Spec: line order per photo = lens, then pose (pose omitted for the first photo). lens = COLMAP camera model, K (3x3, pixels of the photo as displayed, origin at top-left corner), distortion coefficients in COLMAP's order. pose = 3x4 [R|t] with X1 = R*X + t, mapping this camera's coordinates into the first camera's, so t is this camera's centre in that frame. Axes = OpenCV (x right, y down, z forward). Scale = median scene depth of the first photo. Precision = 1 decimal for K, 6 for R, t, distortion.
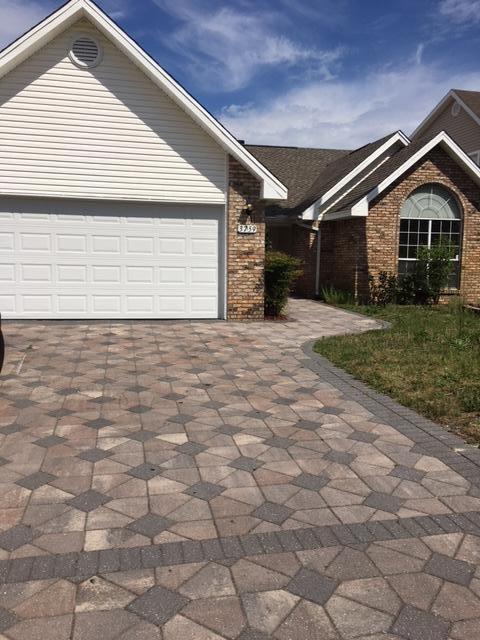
lens RADIAL K [[544.6, 0, 240.2], [0, 544.6, 318.5], [0, 0, 1]] dist [0.086619, -0.007127]
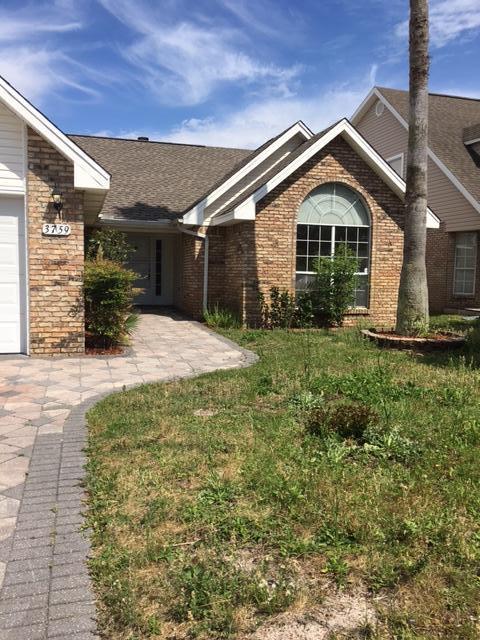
lens RADIAL K [[544.6, 0, 238.5], [0, 544.6, 321.3], [0, 0, 1]] dist [0.086619, -0.007127]
pose [[0.997718, -0.004508, 0.067367, 0.148213], [0.005737, 0.999821, -0.018052, -0.020334], [-0.067274, 0.018397, 0.997565, 0.187719]]
